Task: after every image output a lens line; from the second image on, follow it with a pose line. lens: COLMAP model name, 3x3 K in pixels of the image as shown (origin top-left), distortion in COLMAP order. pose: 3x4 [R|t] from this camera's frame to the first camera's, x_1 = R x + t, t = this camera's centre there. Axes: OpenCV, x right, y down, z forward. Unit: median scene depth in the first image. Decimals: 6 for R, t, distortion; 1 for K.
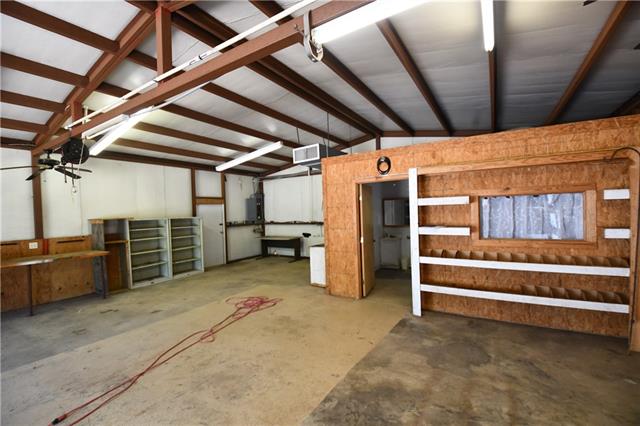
lens RADIAL K [[282.4, 0, 320.0], [0, 282.4, 213.0], [0, 0, 1]] dist [0.014190, -0.023578]
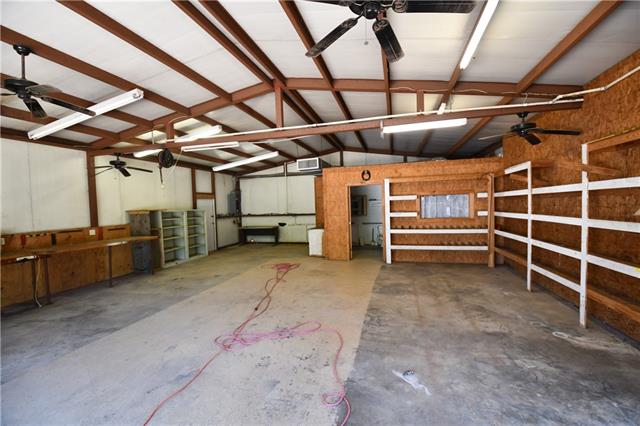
lens RADIAL K [[282.4, 0, 320.0], [0, 282.4, 213.0], [0, 0, 1]] dist [0.014190, -0.023578]
pose [[0.956378, -0.006710, 0.292055, -0.423608], [0.003195, 0.999917, 0.012512, 0.021582], [-0.292115, -0.011033, 0.956320, -0.397365]]
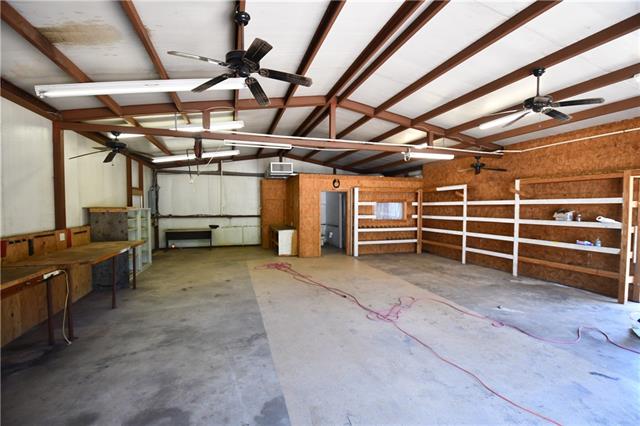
lens RADIAL K [[282.4, 0, 320.0], [0, 282.4, 213.0], [0, 0, 1]] dist [0.014190, -0.023578]
pose [[0.644096, 0.013112, 0.764832, -1.097791], [-0.014895, 0.999878, -0.004597, 0.035704], [-0.764799, -0.008431, 0.644213, -0.119582]]
